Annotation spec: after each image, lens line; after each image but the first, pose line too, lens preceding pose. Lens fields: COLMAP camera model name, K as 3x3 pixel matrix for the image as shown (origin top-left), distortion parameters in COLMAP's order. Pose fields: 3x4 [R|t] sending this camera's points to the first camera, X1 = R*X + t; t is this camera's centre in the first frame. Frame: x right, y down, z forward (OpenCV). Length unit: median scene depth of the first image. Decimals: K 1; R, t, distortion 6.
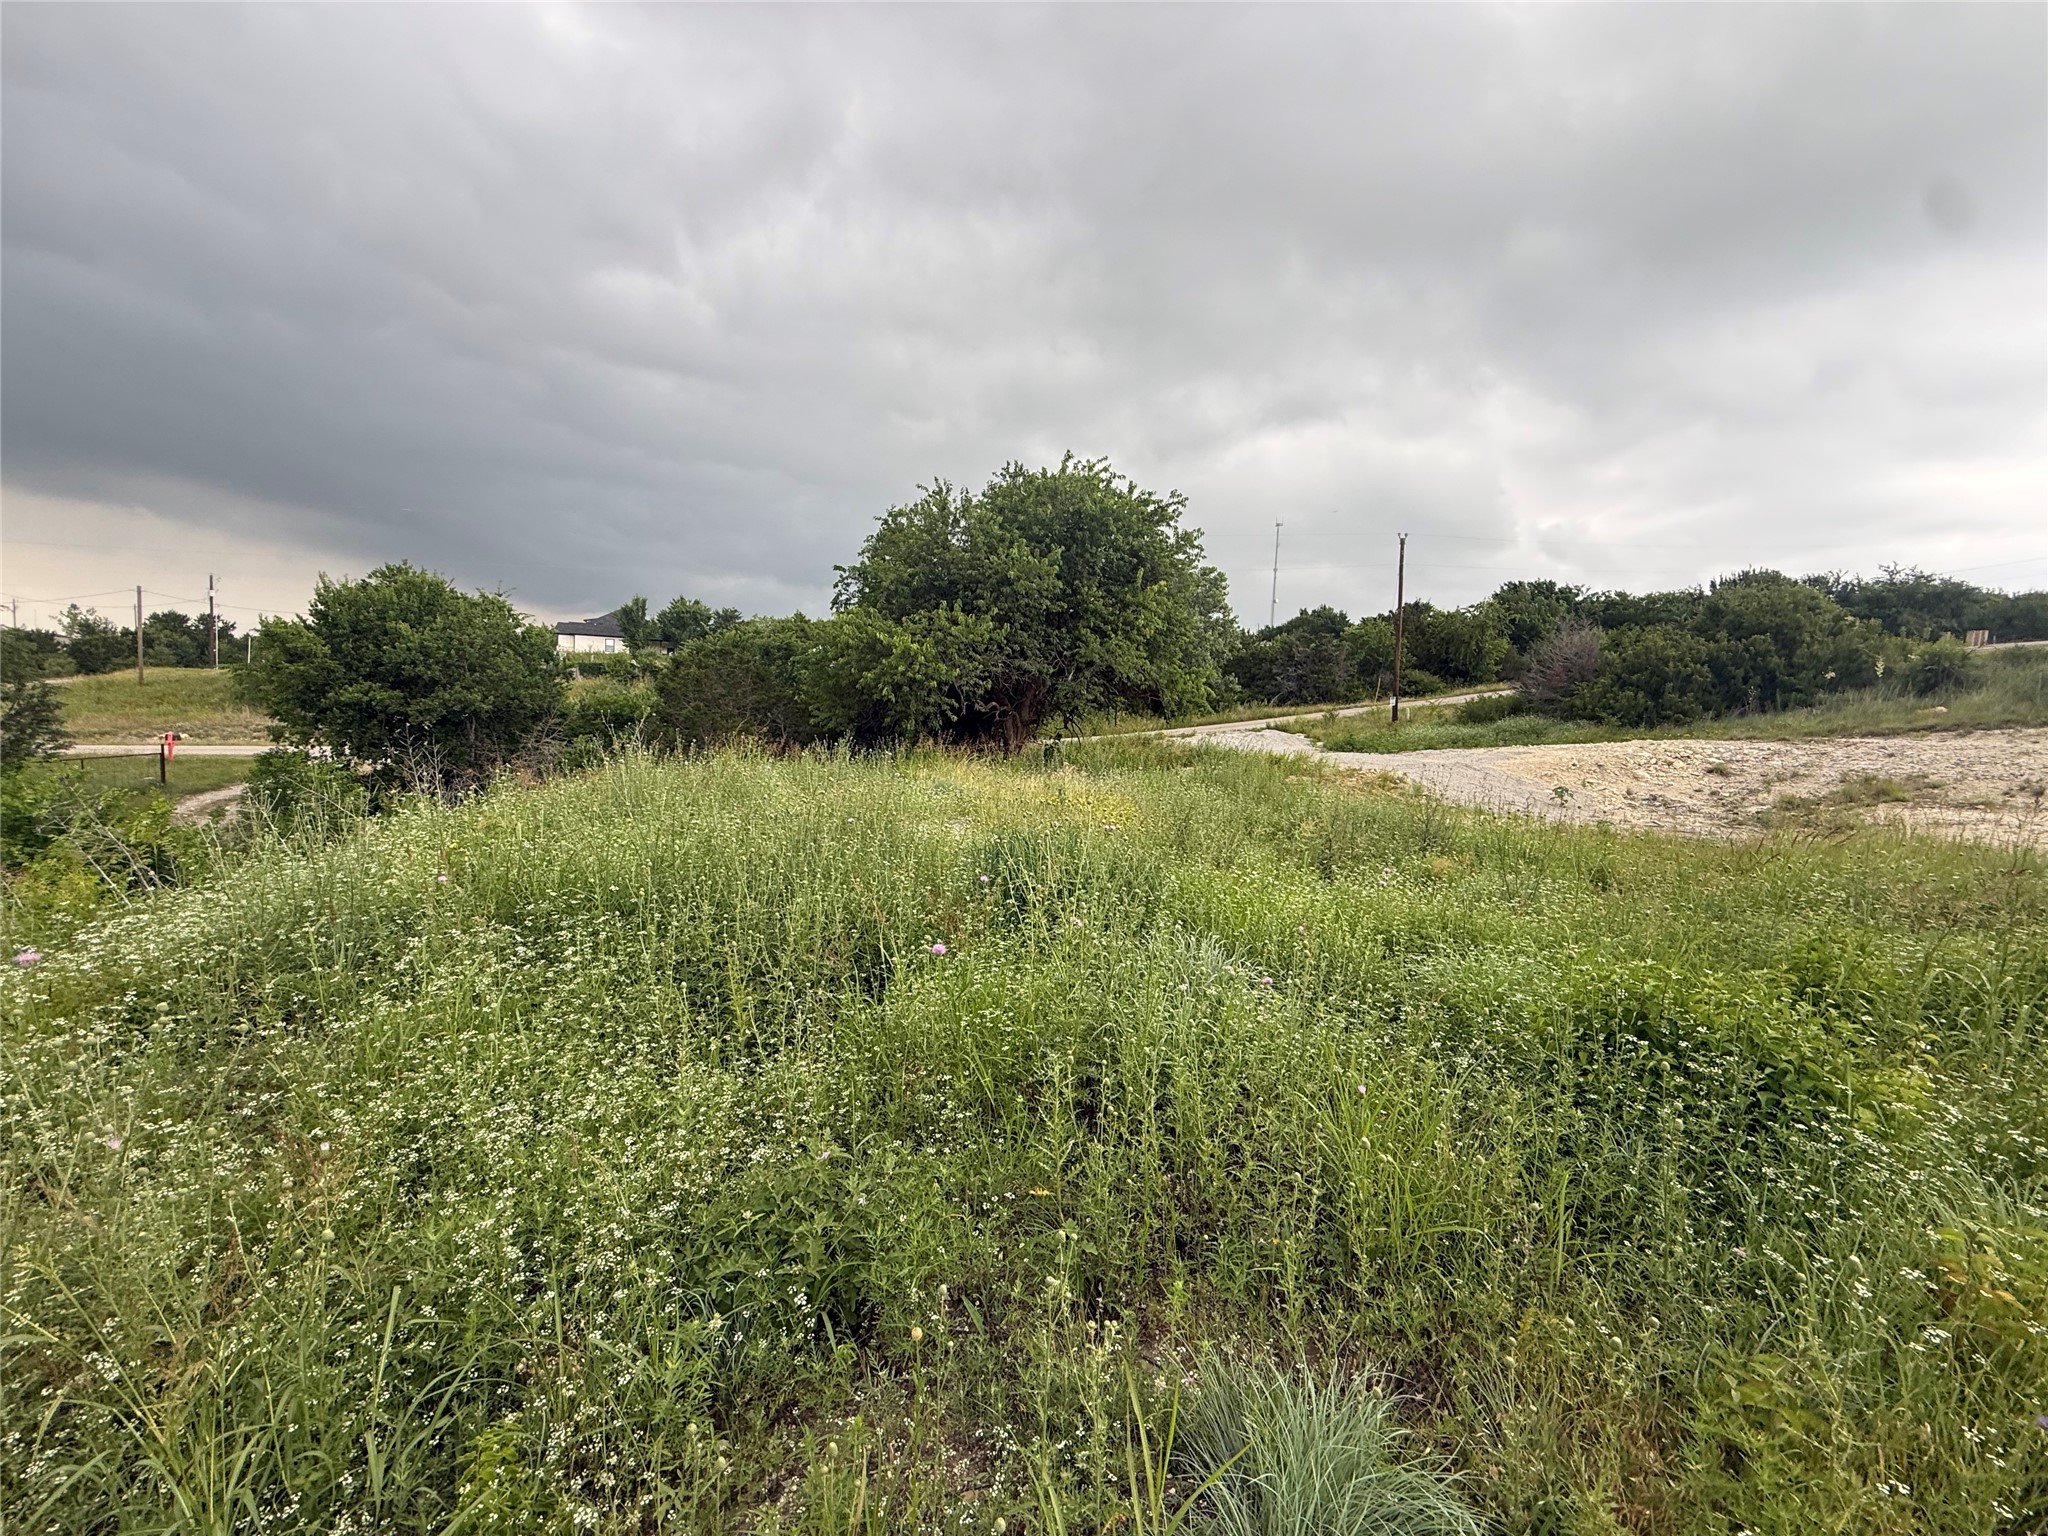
lens RADIAL K [[818.5, 0, 1030.1], [0, 818.5, 769.5], [0, 0, 1]] dist [0.000910, -0.000051]
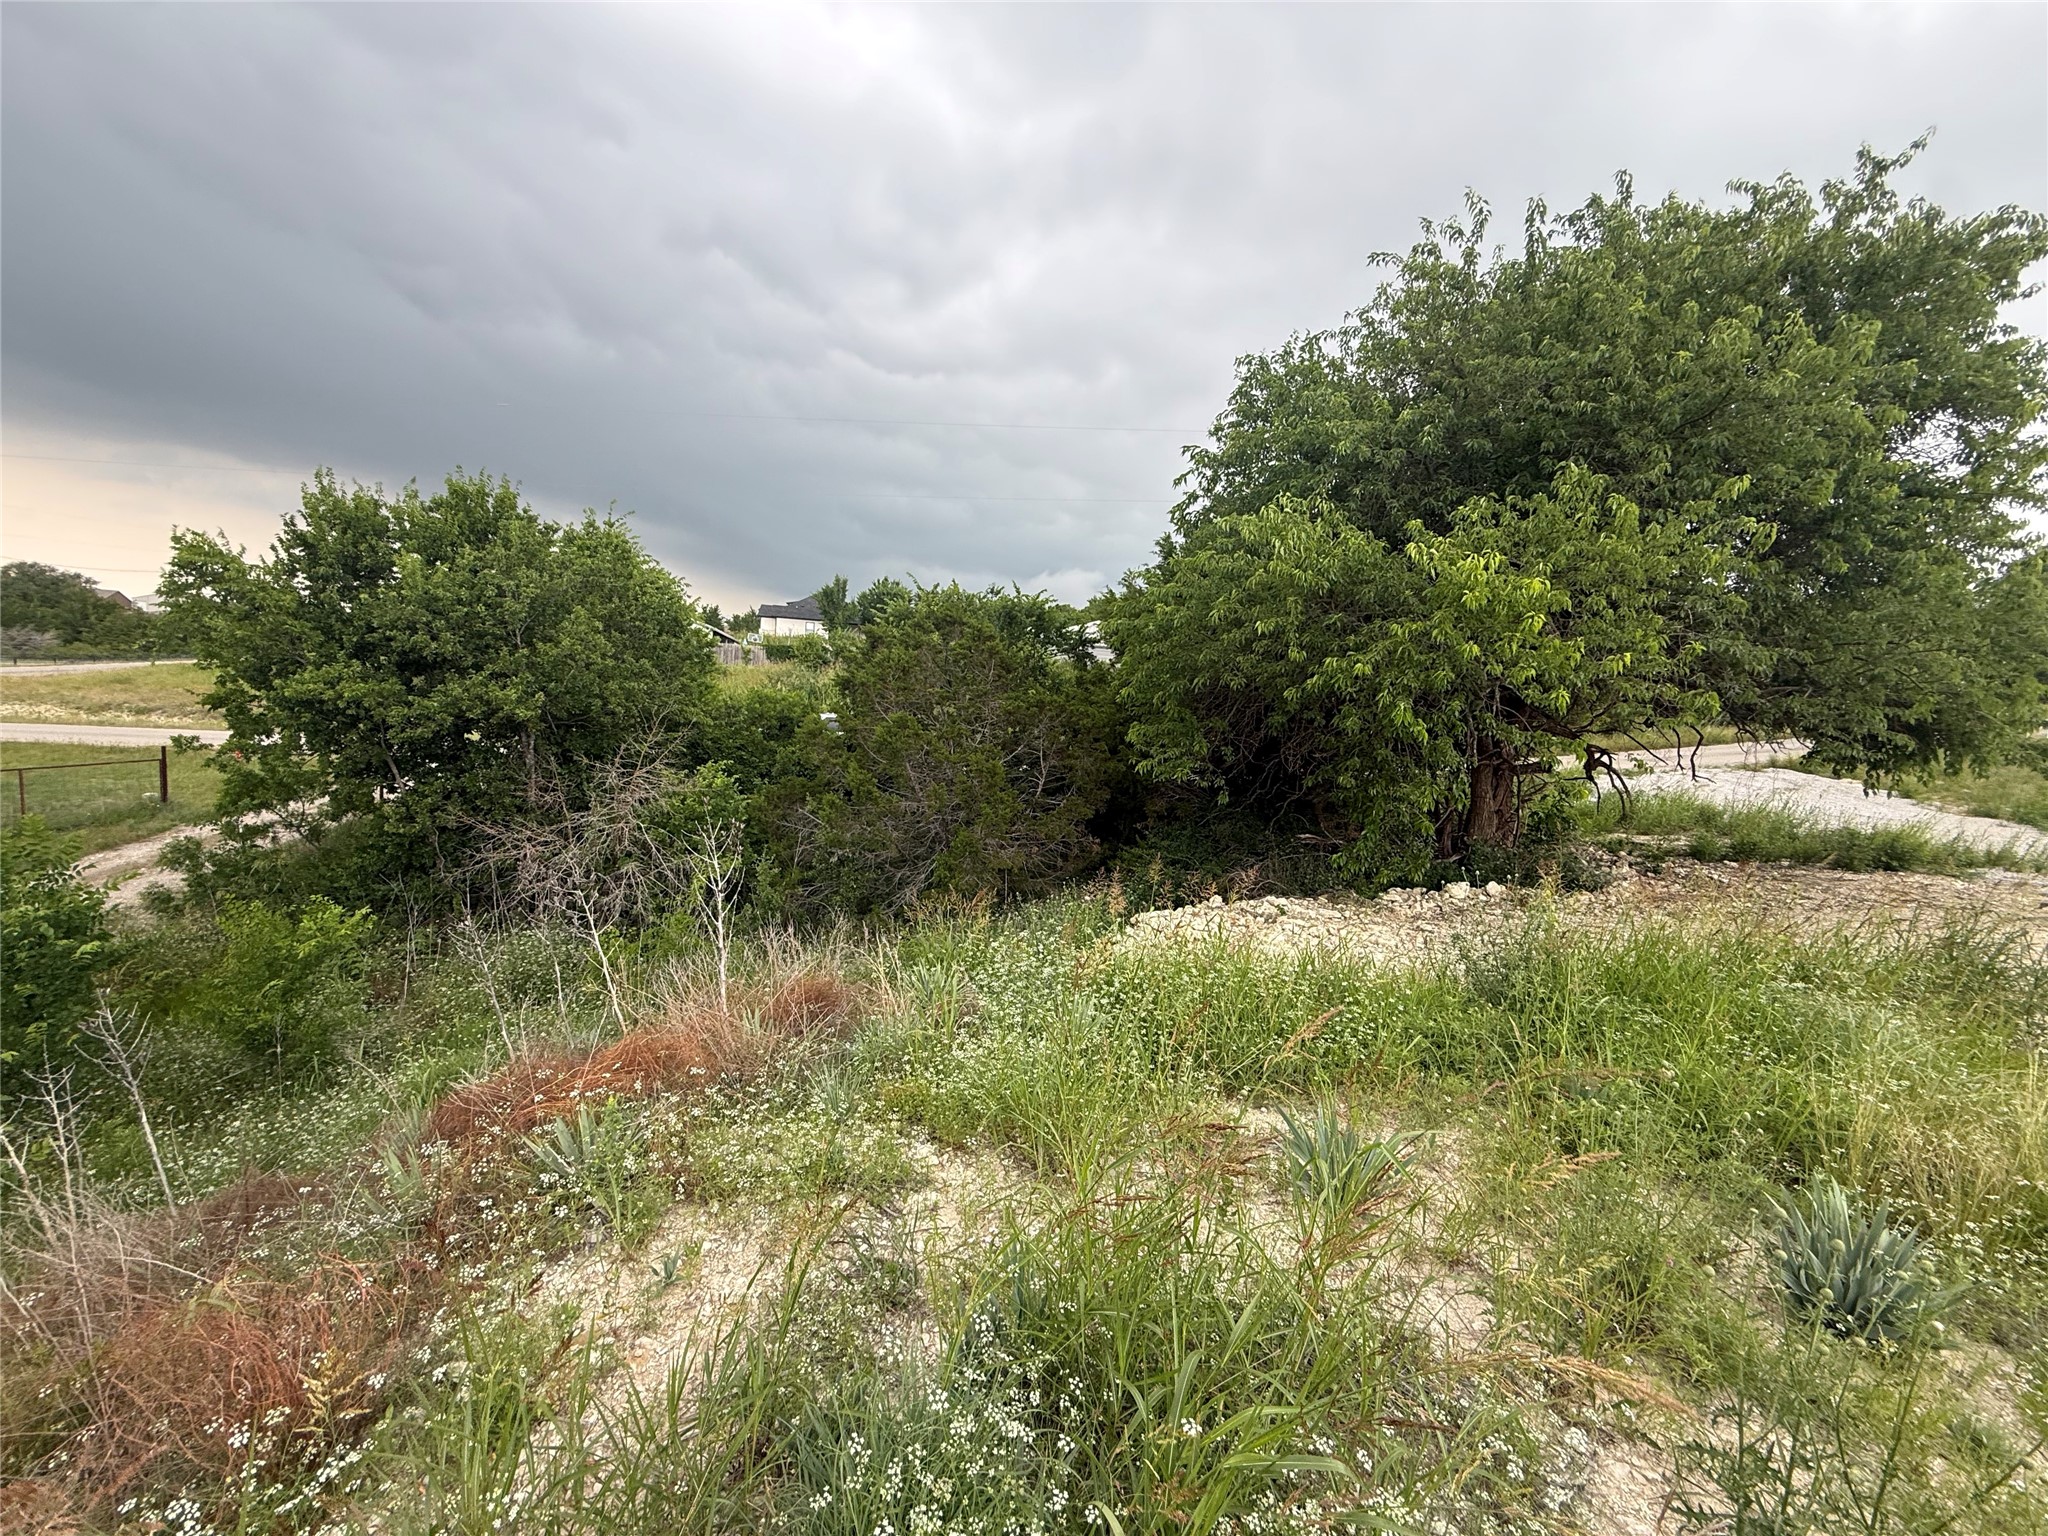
lens RADIAL K [[818.5, 0, 1021.3], [0, 818.5, 767.3], [0, 0, 1]] dist [0.000910, -0.000051]
pose [[0.973591, 0.046583, -0.223495, -0.099468], [-0.044883, 0.998912, 0.012683, -0.026288], [0.223843, -0.002317, 0.974622, 0.234727]]
